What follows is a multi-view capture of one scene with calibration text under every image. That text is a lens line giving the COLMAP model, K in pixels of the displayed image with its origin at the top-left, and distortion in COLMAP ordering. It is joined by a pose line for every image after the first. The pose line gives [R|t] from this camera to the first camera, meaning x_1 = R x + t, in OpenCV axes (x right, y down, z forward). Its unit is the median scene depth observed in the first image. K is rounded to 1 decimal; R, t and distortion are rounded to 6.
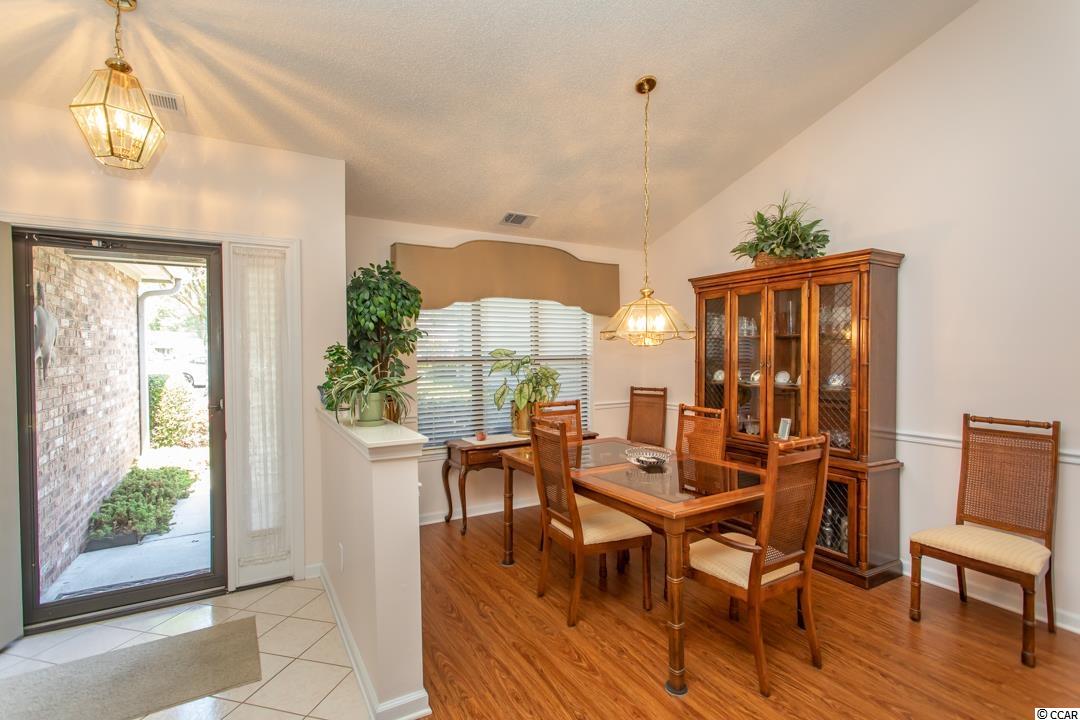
lens RADIAL K [[508.7, 0, 536.2], [0, 508.7, 358.1], [0, 0, 1]] dist [0.002581, 0.002351]
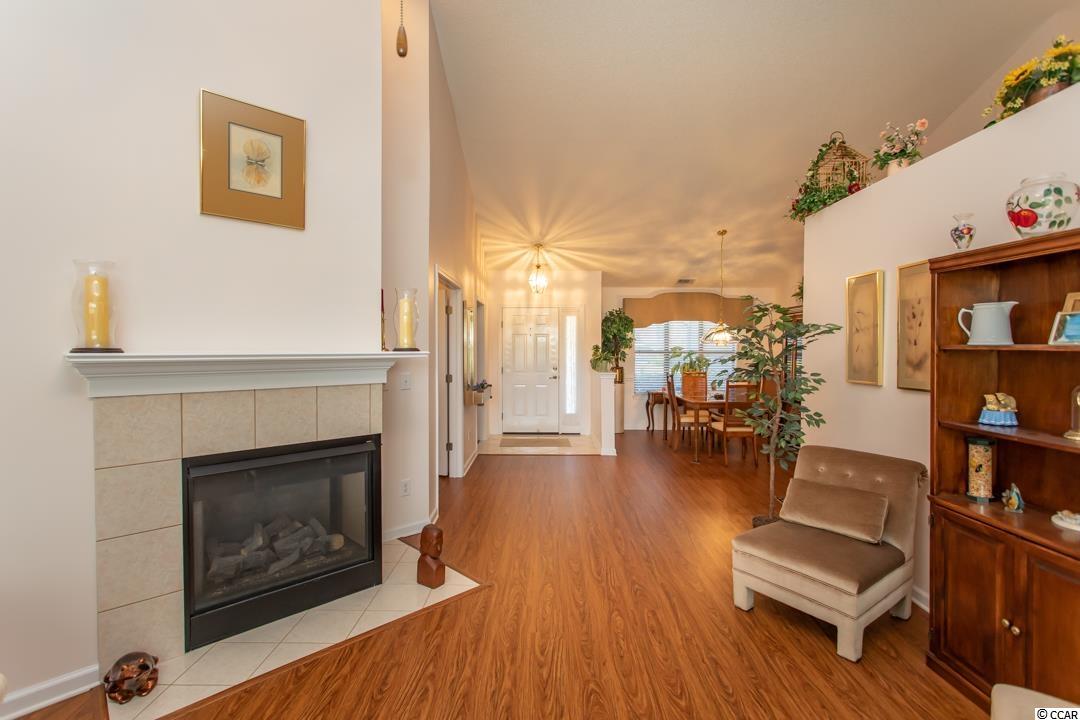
lens RADIAL K [[508.7, 0, 536.2], [0, 508.7, 358.1], [0, 0, 1]] dist [0.002581, 0.002351]
pose [[0.860338, 0.020698, -0.509303, 0.610083], [-0.015201, 0.999773, 0.014953, 0.007381], [0.509497, -0.005122, 0.860457, -1.276712]]
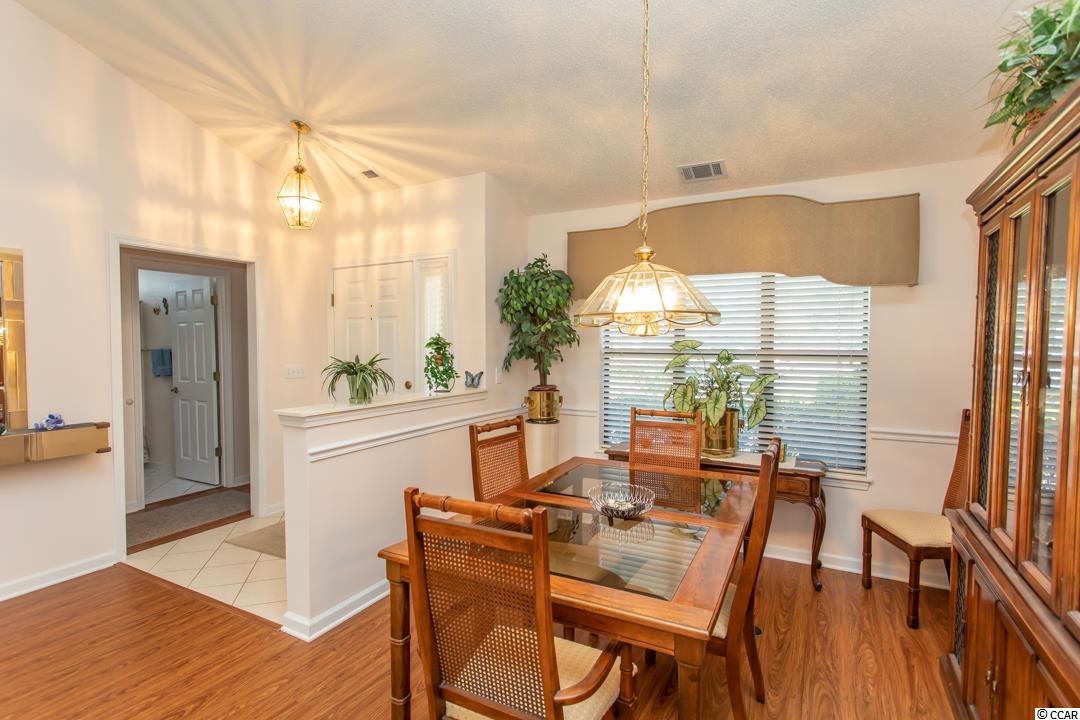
lens RADIAL K [[520.0, 0, 540.0], [0, 520.0, 360.0], [0, 0, 1]] dist [-0.000496, 0.000337]
pose [[0.525989, 0.033239, -0.849842, 0.655873], [-0.017878, 0.999447, 0.028026, -0.007606], [0.850304, 0.000453, 0.526292, 0.487340]]
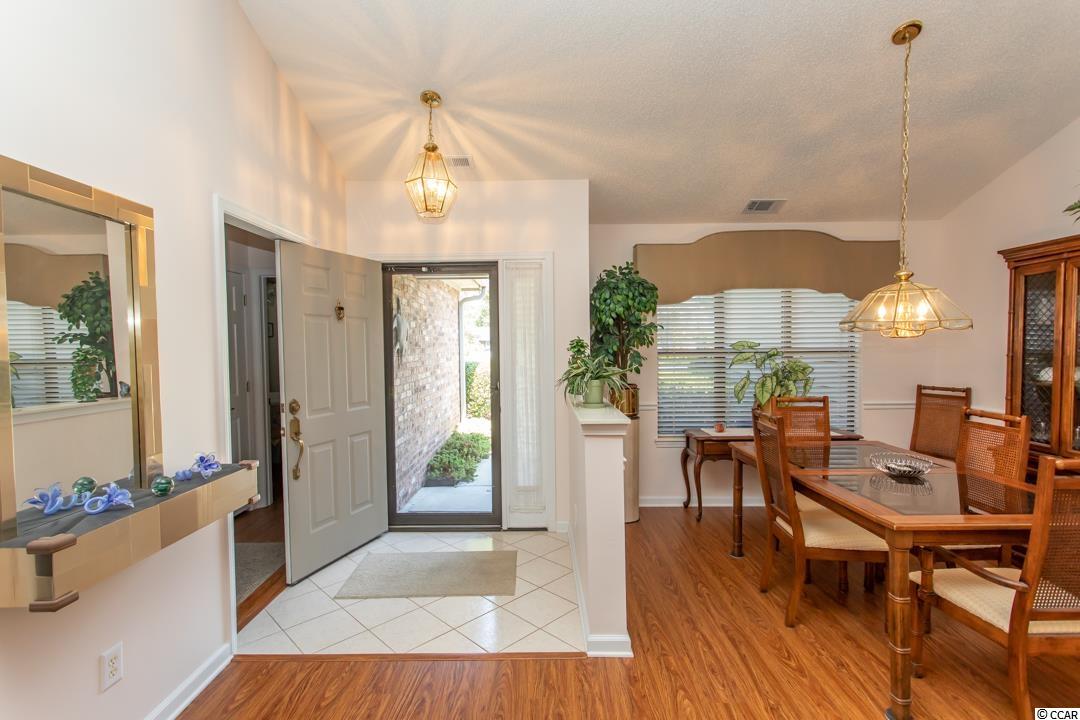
lens RADIAL K [[508.7, 0, 536.2], [0, 508.7, 358.1], [0, 0, 1]] dist [0.002581, 0.002351]
pose [[0.861905, 0.011672, -0.506935, 0.108488], [-0.002889, 0.999832, 0.018110, -0.002227], [0.507061, -0.014144, 0.861794, -0.059914]]
